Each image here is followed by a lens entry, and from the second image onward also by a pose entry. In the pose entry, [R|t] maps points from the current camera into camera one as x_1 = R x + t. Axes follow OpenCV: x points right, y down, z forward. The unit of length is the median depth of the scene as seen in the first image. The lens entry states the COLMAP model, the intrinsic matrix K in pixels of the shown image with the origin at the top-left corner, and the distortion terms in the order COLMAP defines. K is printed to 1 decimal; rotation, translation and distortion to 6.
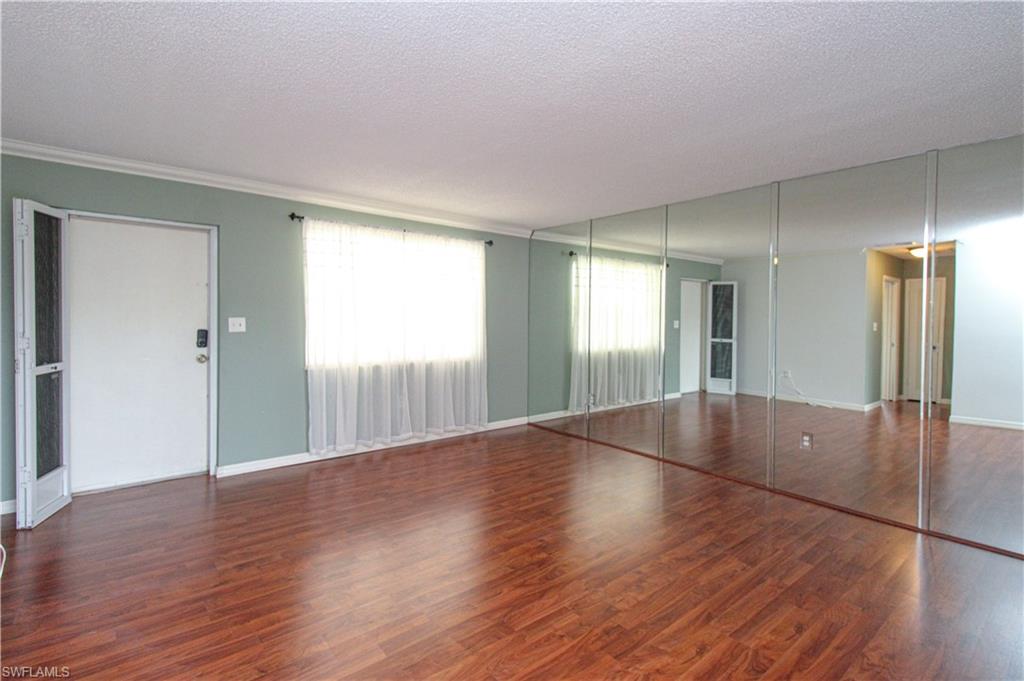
lens RADIAL K [[485.9, 0, 509.0], [0, 485.9, 324.5], [0, 0, 1]] dist [0.018541, -0.001124]
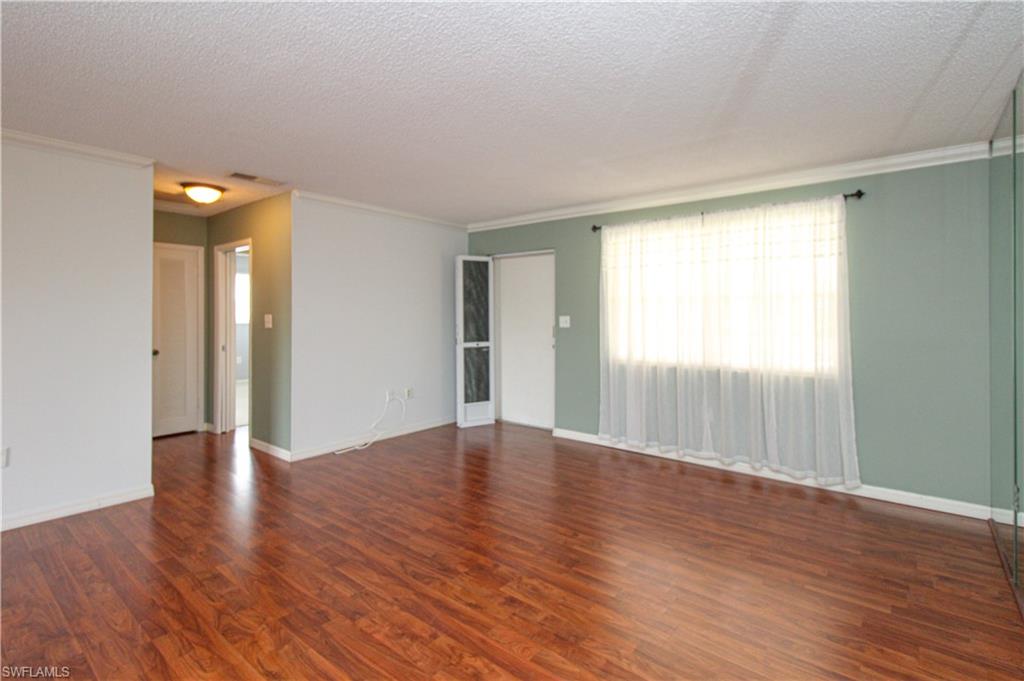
lens RADIAL K [[485.9, 0, 512.0], [0, 485.9, 310.9], [0, 0, 1]] dist [0.018541, -0.001124]
pose [[0.199311, -0.020084, -0.979731, 0.684458], [-0.012117, 0.999663, -0.022958, 0.003658], [0.979861, 0.016447, 0.199000, 0.615071]]
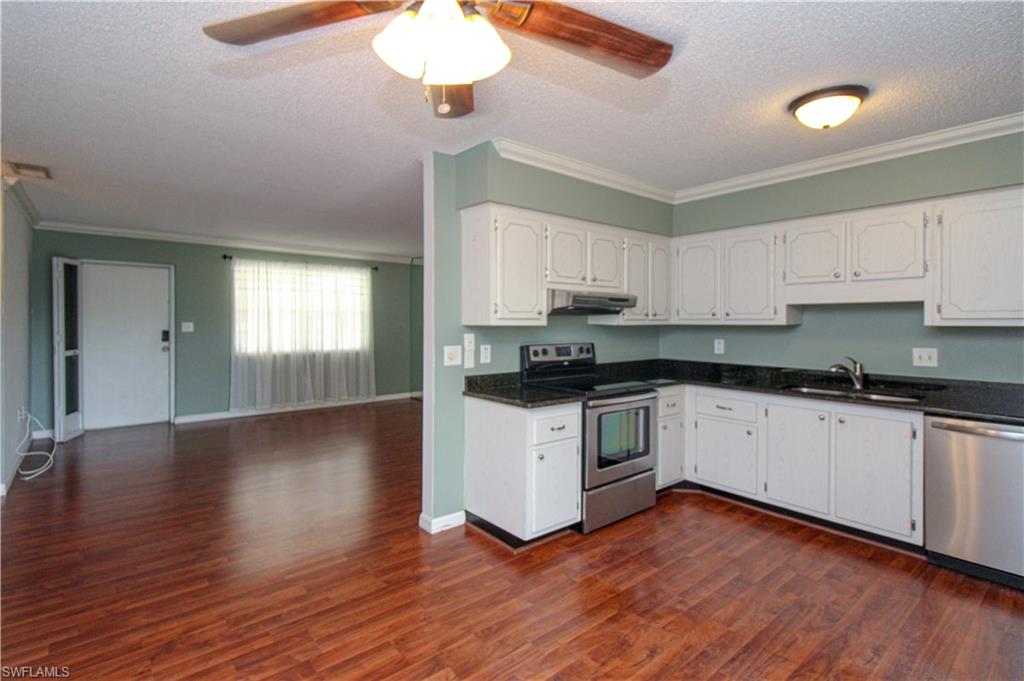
lens RADIAL K [[485.9, 0, 503.6], [0, 485.9, 325.2], [0, 0, 1]] dist [0.018541, -0.001124]
pose [[0.999950, -0.009797, -0.001975, 0.466599], [0.009780, 0.999918, -0.008300, 0.017426], [0.002057, 0.008281, 0.999964, -0.576393]]
